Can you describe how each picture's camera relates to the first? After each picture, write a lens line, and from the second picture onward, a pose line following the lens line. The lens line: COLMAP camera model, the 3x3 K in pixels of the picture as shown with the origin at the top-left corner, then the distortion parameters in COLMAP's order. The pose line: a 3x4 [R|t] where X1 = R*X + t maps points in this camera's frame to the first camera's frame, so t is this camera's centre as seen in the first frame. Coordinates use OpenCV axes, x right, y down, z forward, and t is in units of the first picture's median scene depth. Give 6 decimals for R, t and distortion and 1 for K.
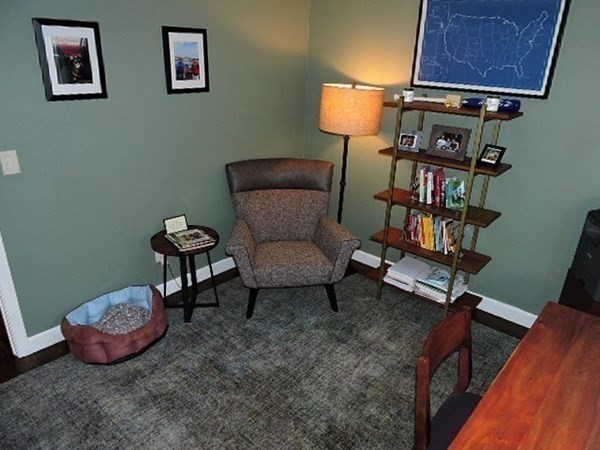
lens RADIAL K [[431.6, 0, 300.0], [0, 431.6, 225.0], [0, 0, 1]] dist [-0.002939, 0.002513]
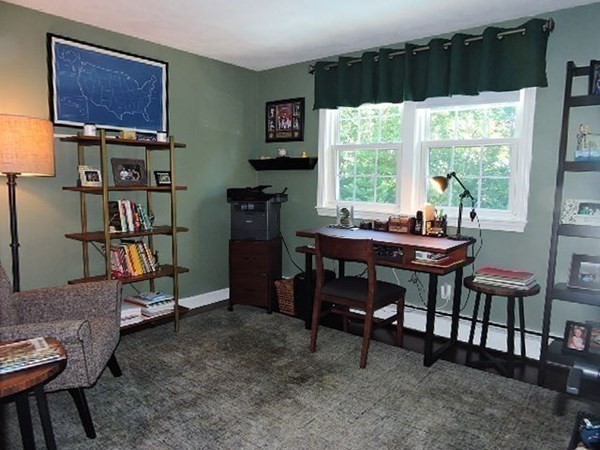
lens RADIAL K [[431.6, 0, 300.0], [0, 431.6, 225.0], [0, 0, 1]] dist [-0.002939, 0.002513]
pose [[-0.028974, -0.140396, 0.989671, -0.760771], [0.355901, 0.923754, 0.141465, -0.067841], [-0.934074, 0.356324, 0.023202, 0.600991]]
